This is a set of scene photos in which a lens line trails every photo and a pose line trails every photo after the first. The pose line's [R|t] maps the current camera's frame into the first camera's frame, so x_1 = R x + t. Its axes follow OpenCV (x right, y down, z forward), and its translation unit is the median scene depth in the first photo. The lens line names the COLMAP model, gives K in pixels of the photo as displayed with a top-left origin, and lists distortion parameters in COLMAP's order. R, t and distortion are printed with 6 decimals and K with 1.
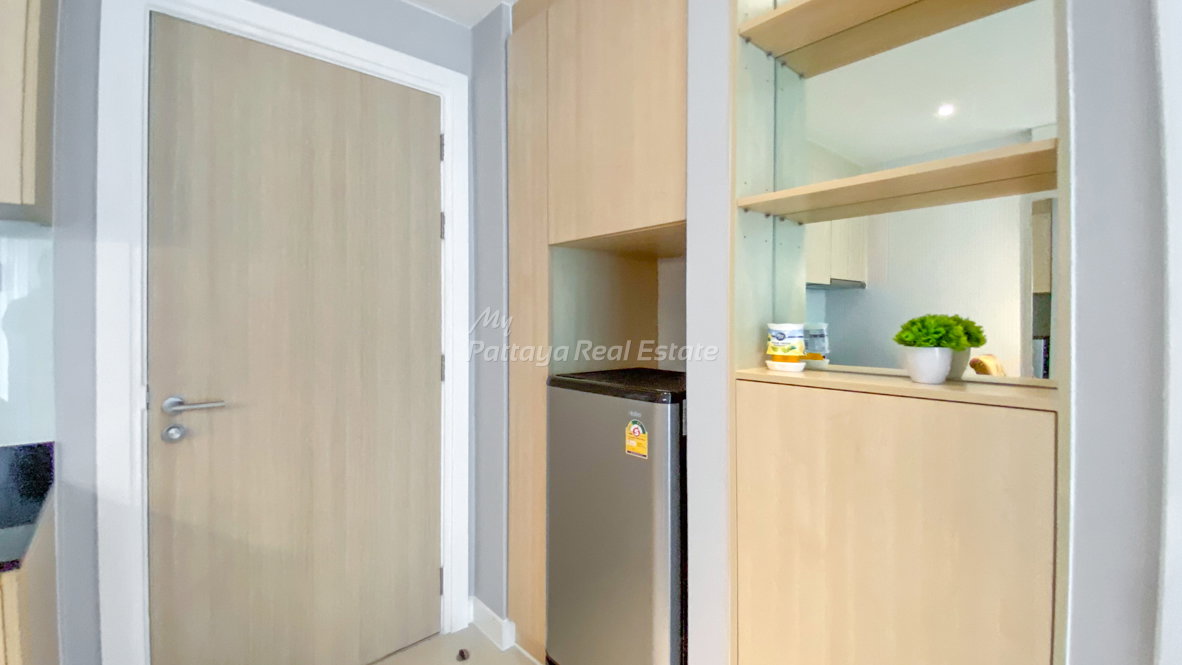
lens RADIAL K [[491.2, 0, 551.5], [0, 491.2, 325.7], [0, 0, 1]] dist [0.059939, -0.032594]
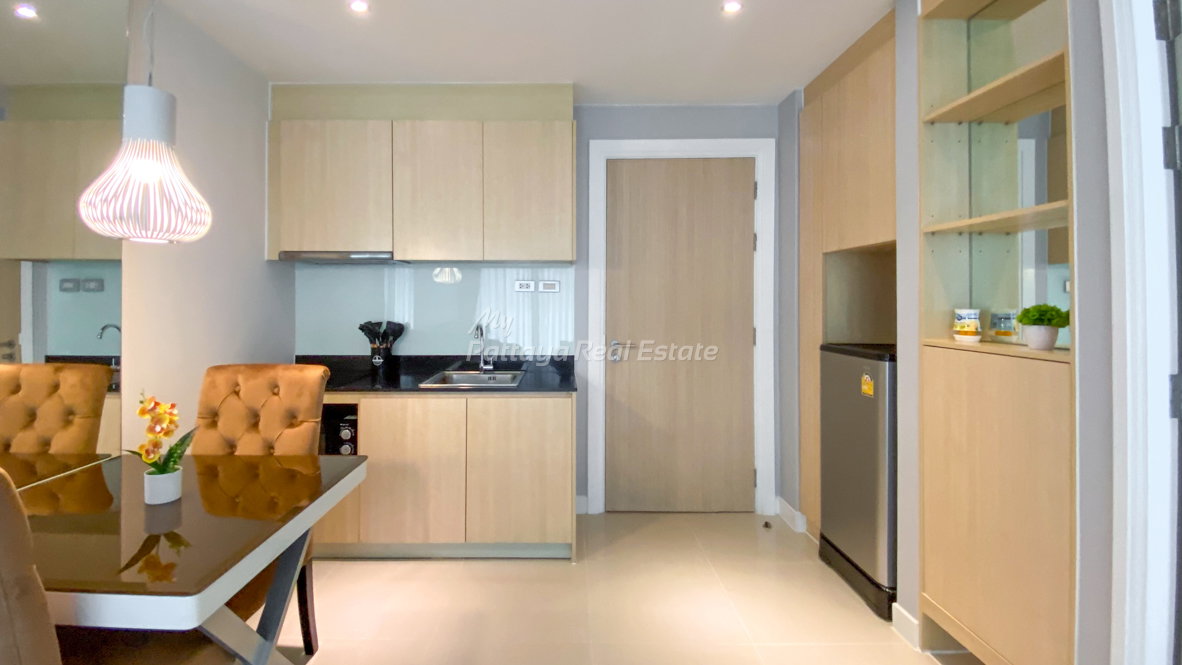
lens RADIAL K [[523.8, 0, 552.7], [0, 523.8, 301.5], [0, 0, 1]] dist [-0.024269, -0.000234]
pose [[0.759986, 0.000594, -0.649940, 0.475568], [-0.006870, 0.999951, -0.007119, -0.006999], [0.649903, 0.009875, 0.759953, -0.843147]]
